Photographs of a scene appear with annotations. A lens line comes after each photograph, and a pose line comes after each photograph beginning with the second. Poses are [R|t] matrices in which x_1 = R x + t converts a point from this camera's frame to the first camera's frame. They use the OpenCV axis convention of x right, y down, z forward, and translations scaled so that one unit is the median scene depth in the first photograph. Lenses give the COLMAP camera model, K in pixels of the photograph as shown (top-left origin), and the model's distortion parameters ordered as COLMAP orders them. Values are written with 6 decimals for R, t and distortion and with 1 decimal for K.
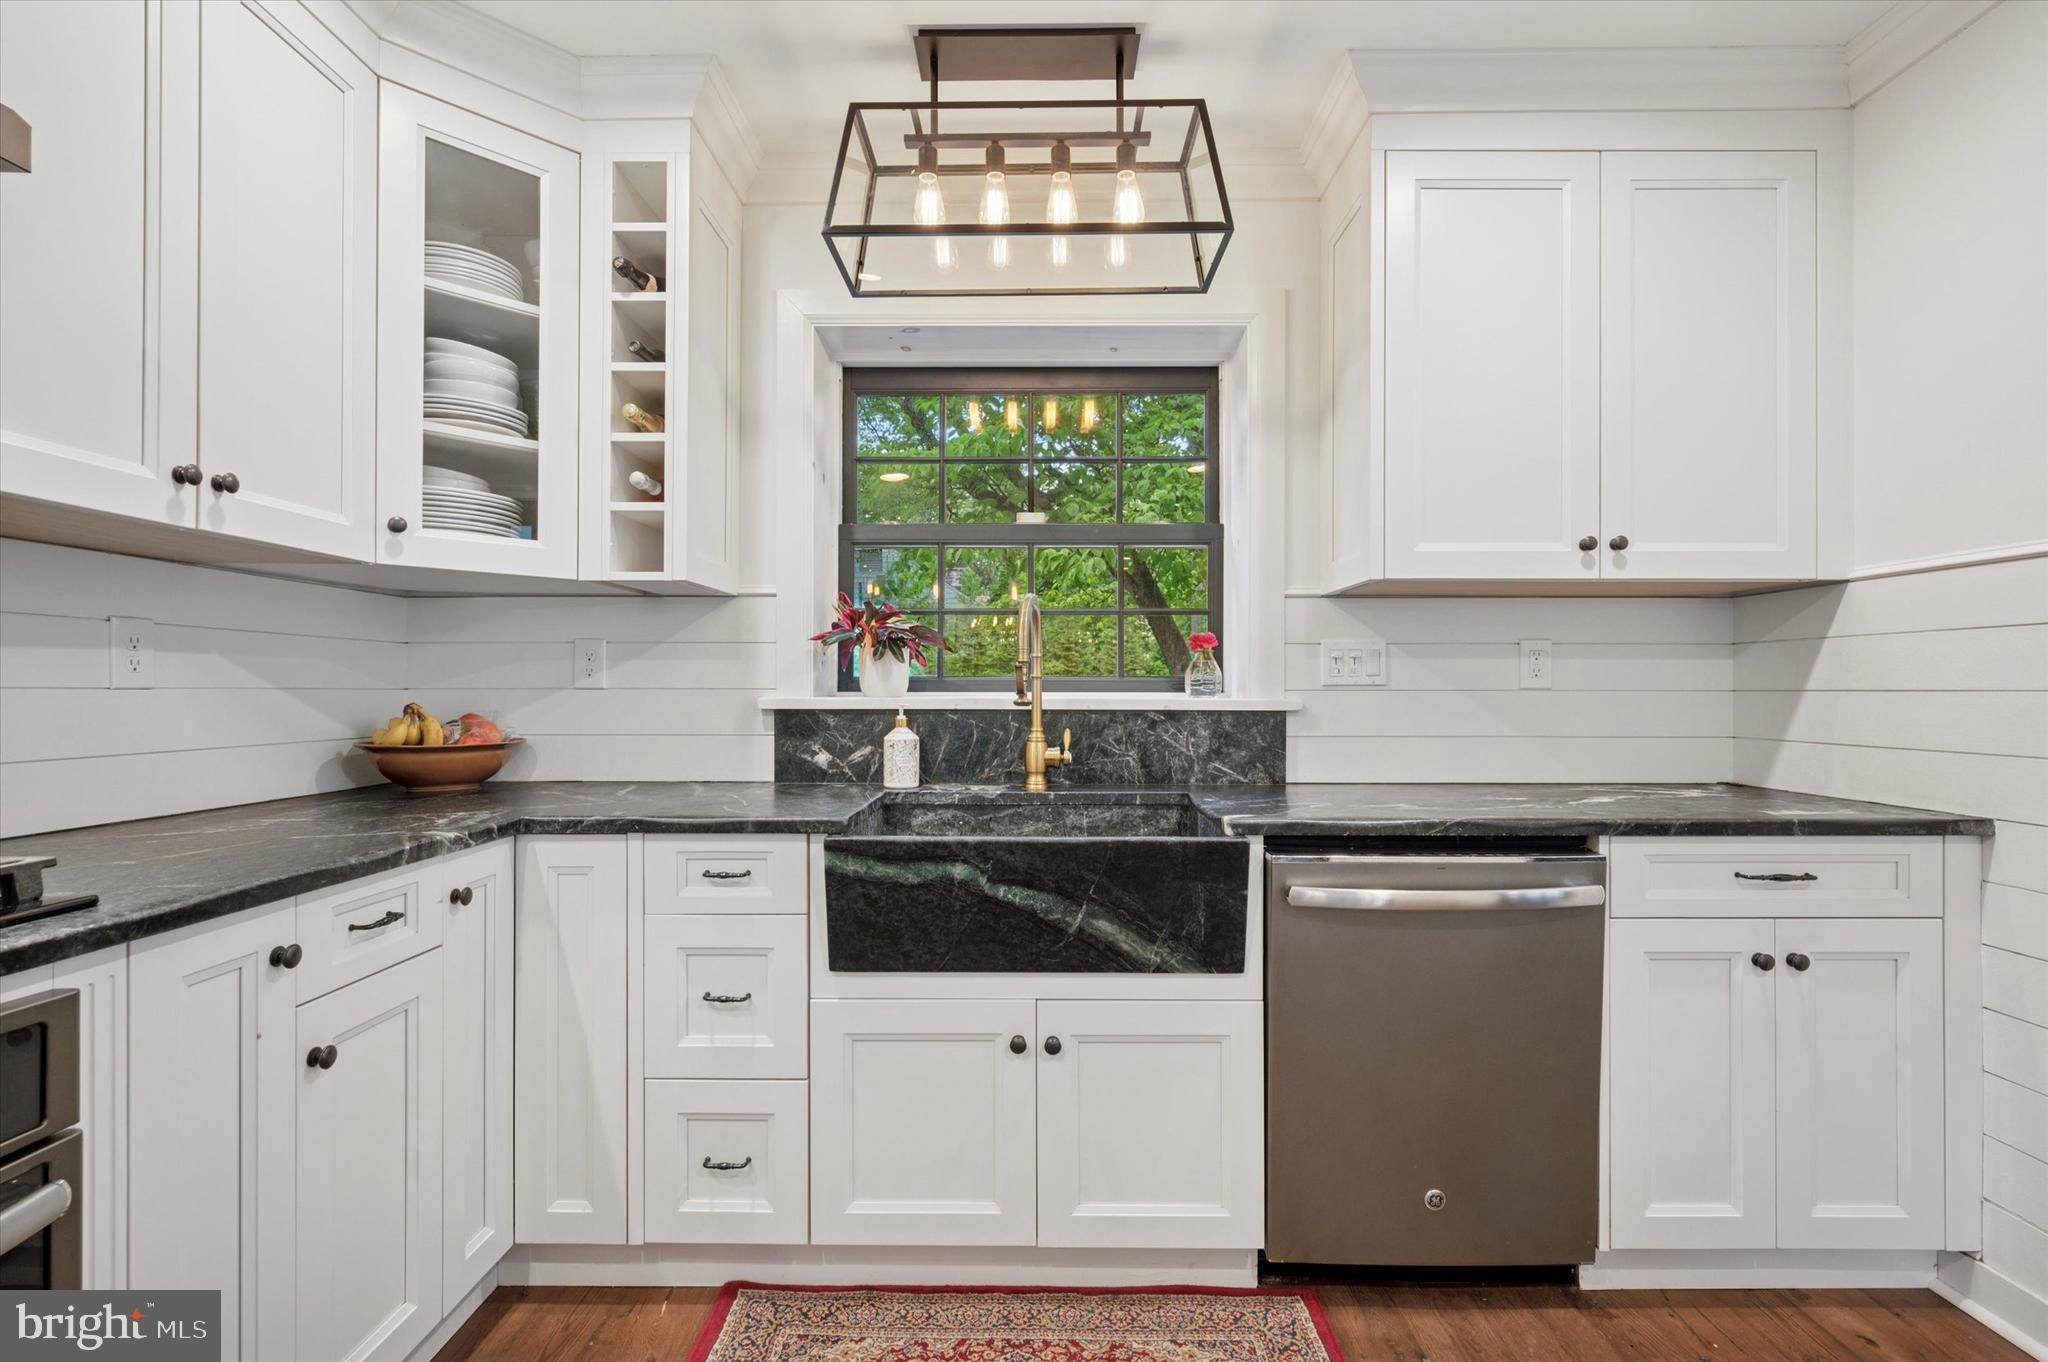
lens RADIAL K [[947.3, 0, 1030.0], [0, 947.3, 686.6], [0, 0, 1]] dist [-0.000794, -0.001428]
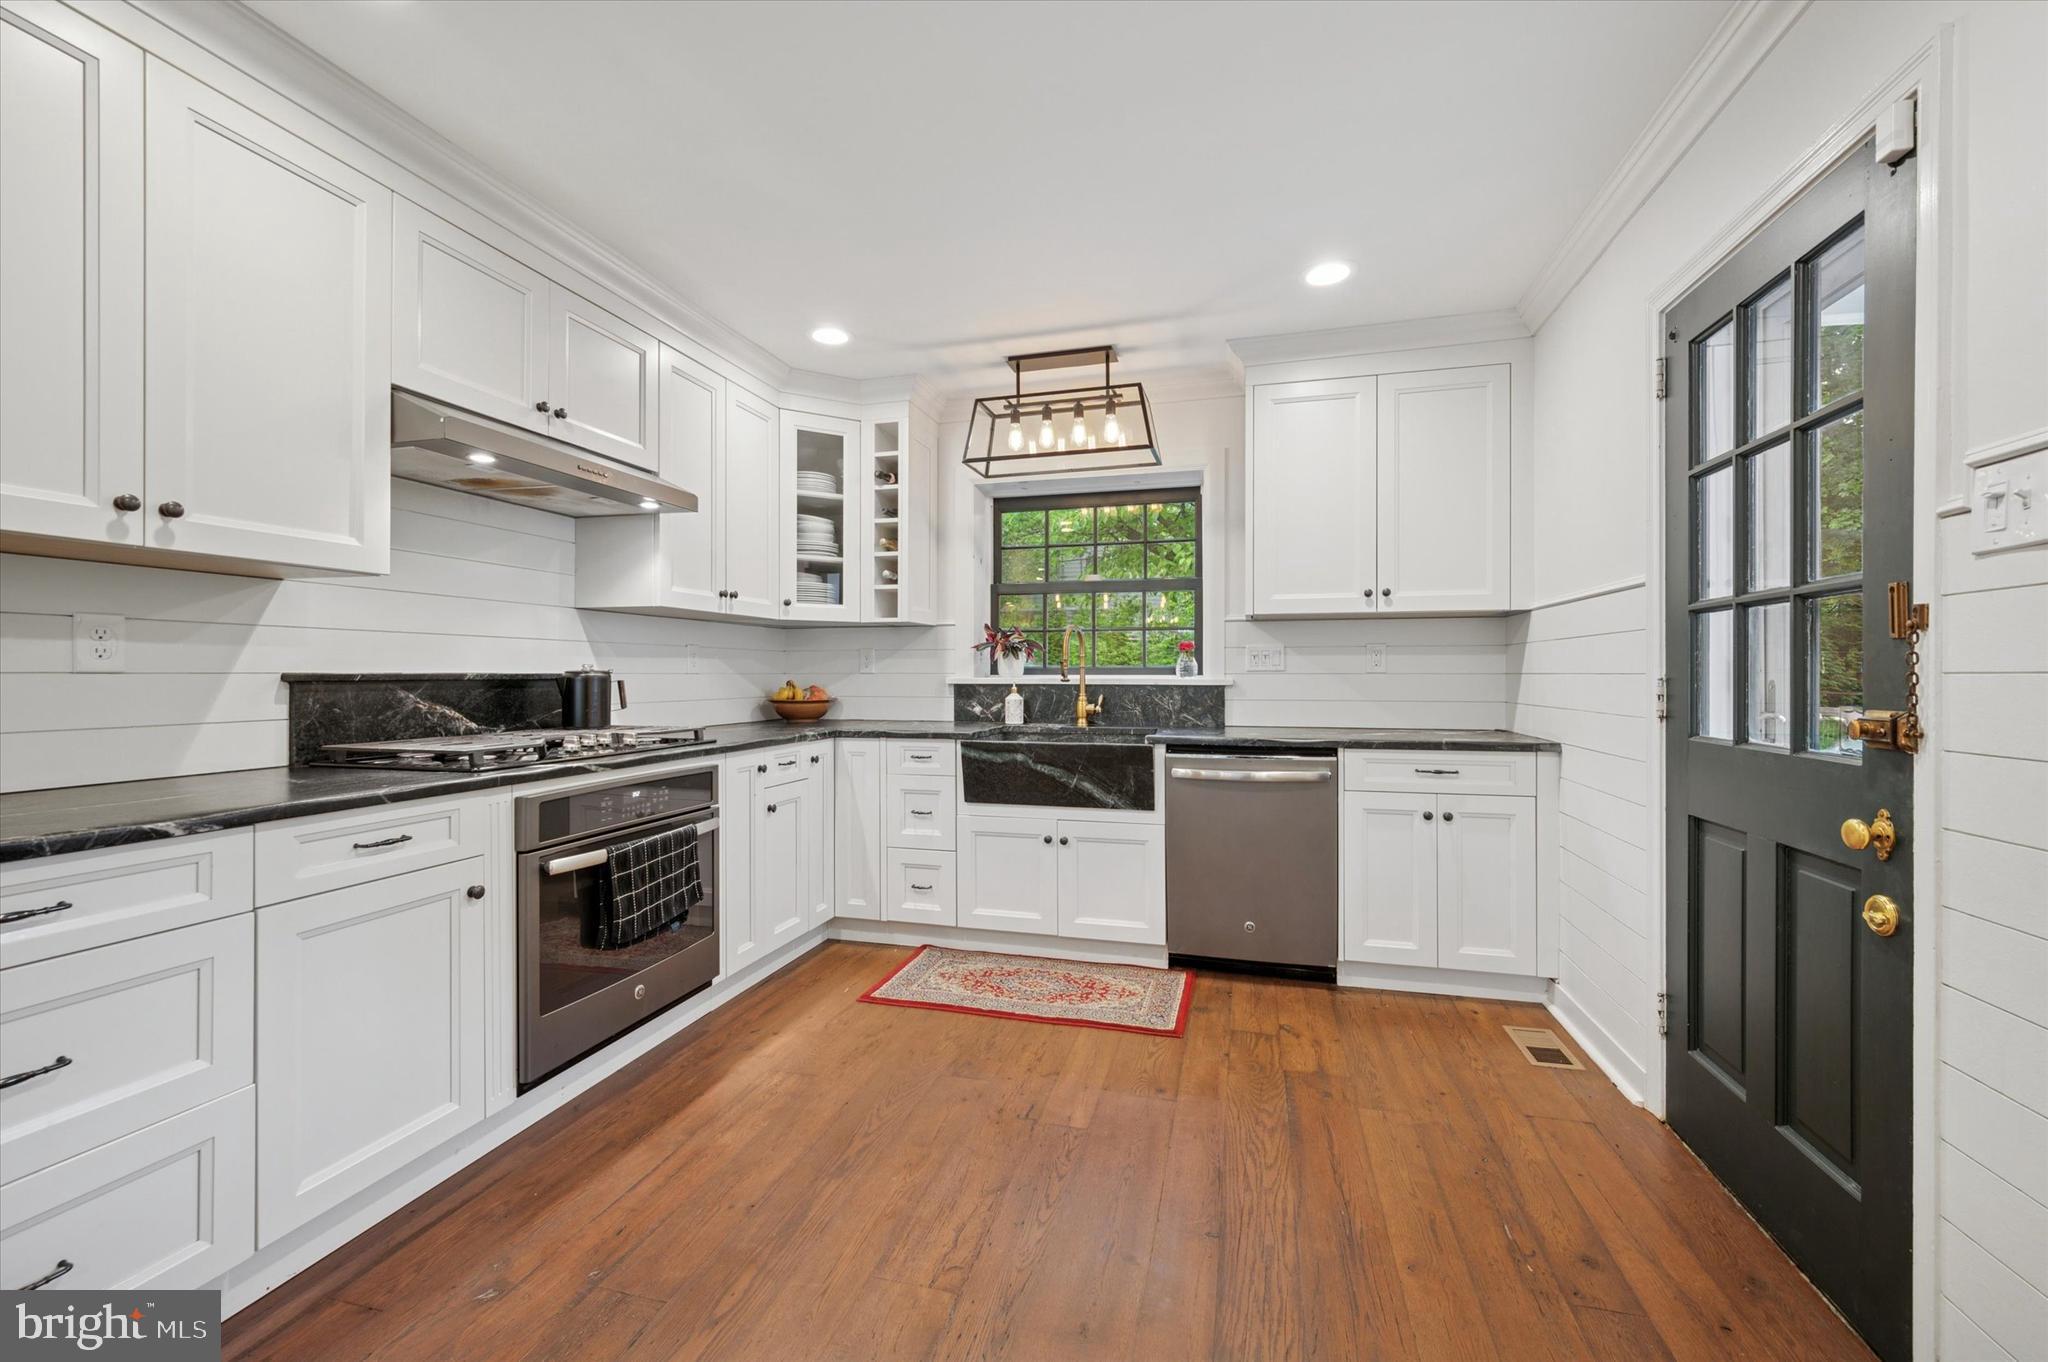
lens RADIAL K [[829.4, 0, 1022.7], [0, 829.4, 673.5], [0, 0, 1]] dist [-0.001648, -0.000632]
pose [[0.964991, -0.001512, -0.262279, 0.379864], [0.002278, 0.999994, 0.002618, -0.001922], [0.262274, -0.003124, 0.964988, -0.735155]]
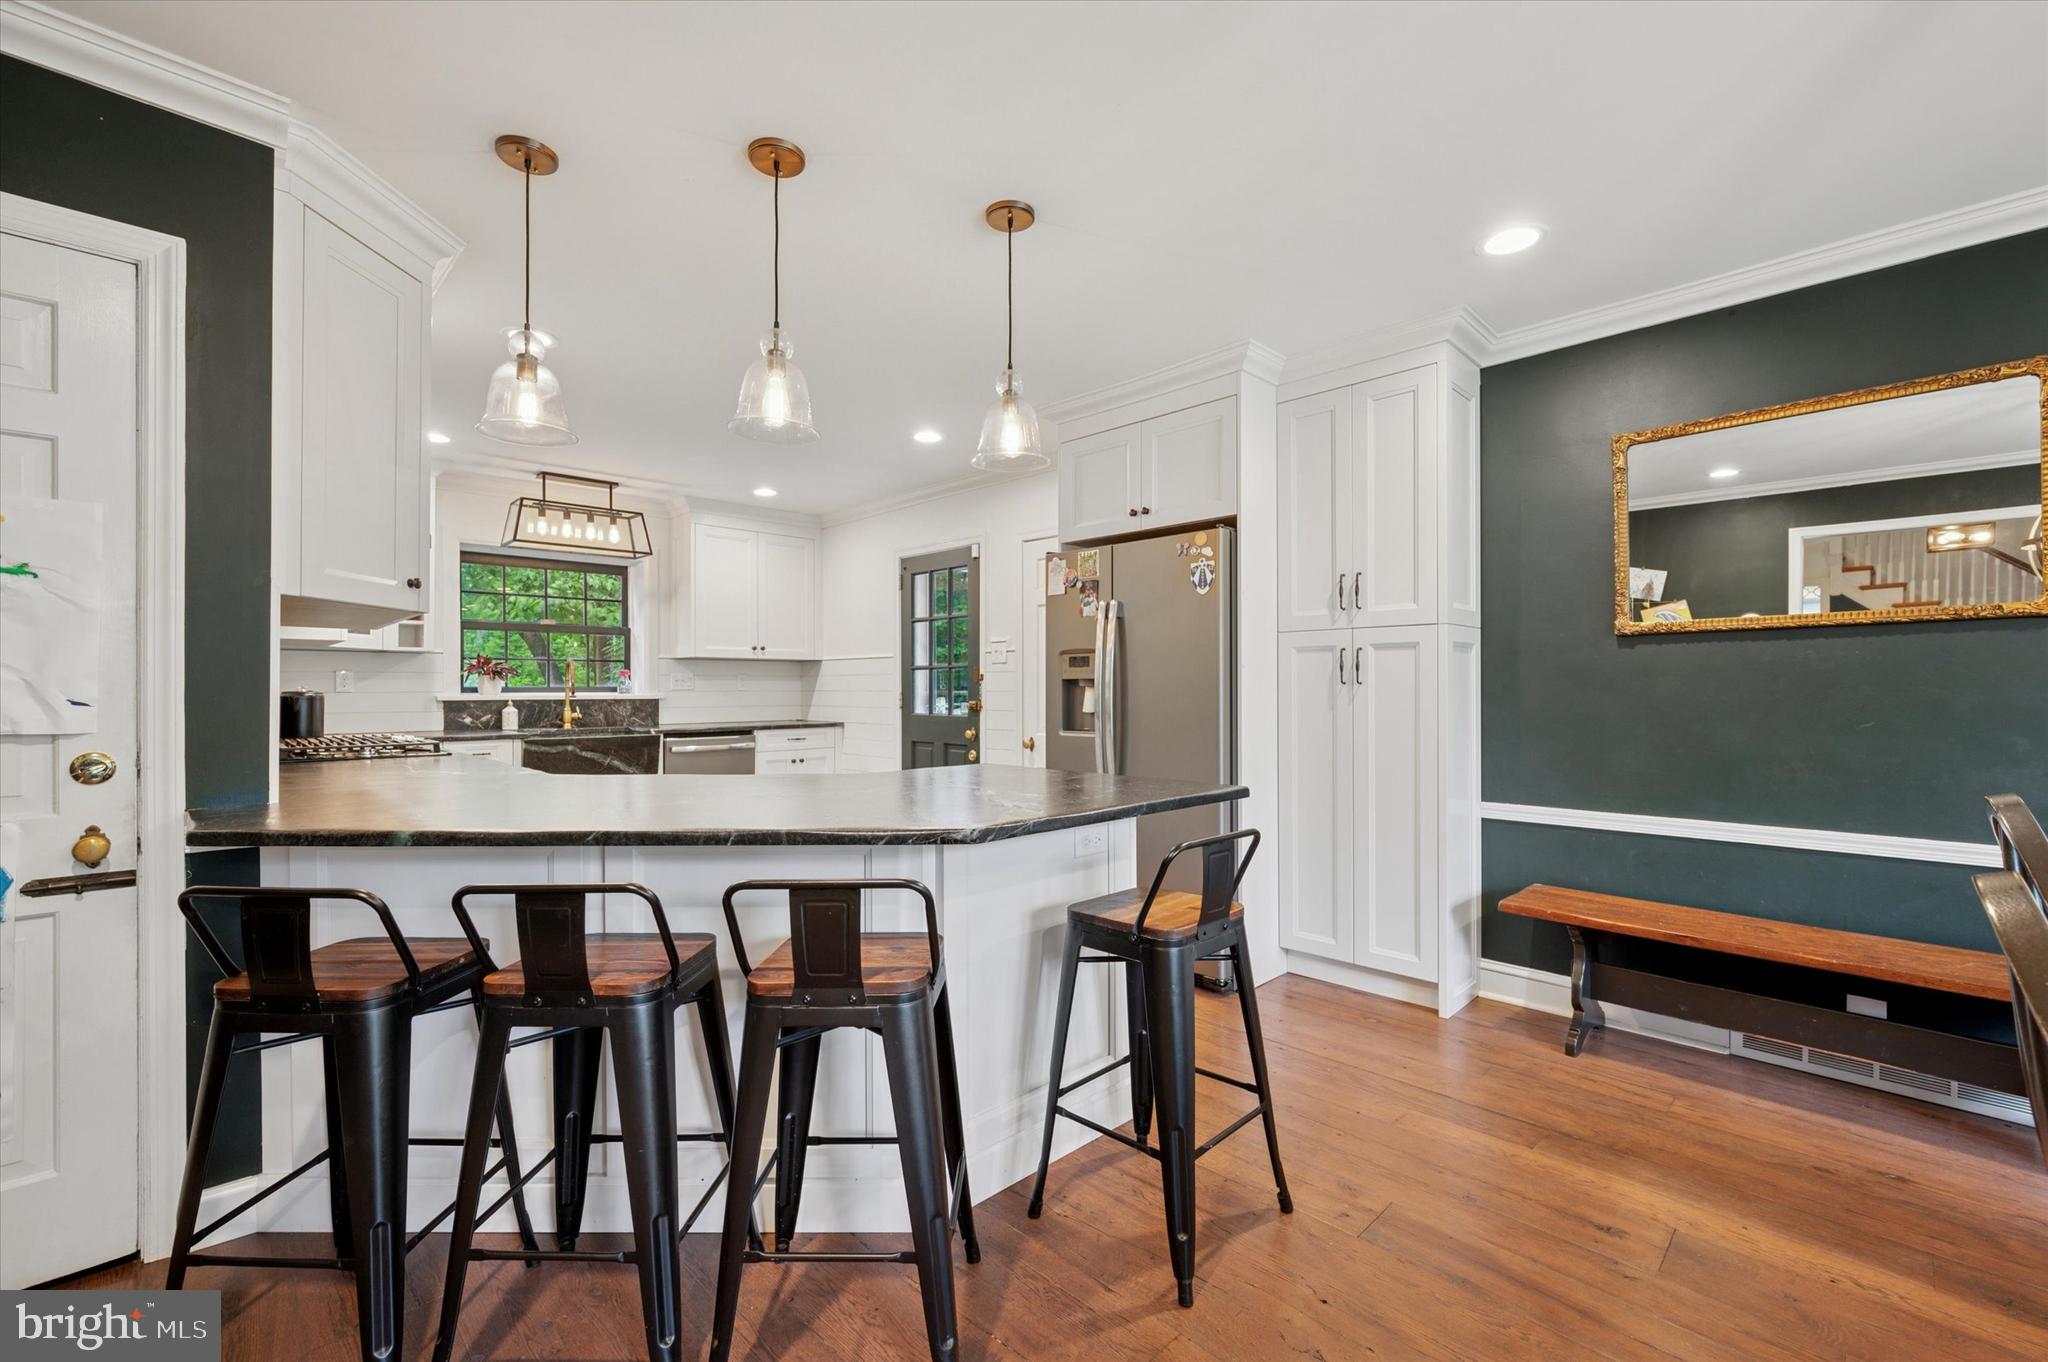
lens RADIAL K [[829.4, 0, 1015.1], [0, 829.4, 693.8], [0, 0, 1]] dist [-0.001648, -0.000632]
pose [[0.717333, -0.006898, 0.696696, -0.847107], [-0.000222, 0.999949, 0.010129, -0.017717], [-0.696730, -0.007421, 0.717295, -1.860344]]
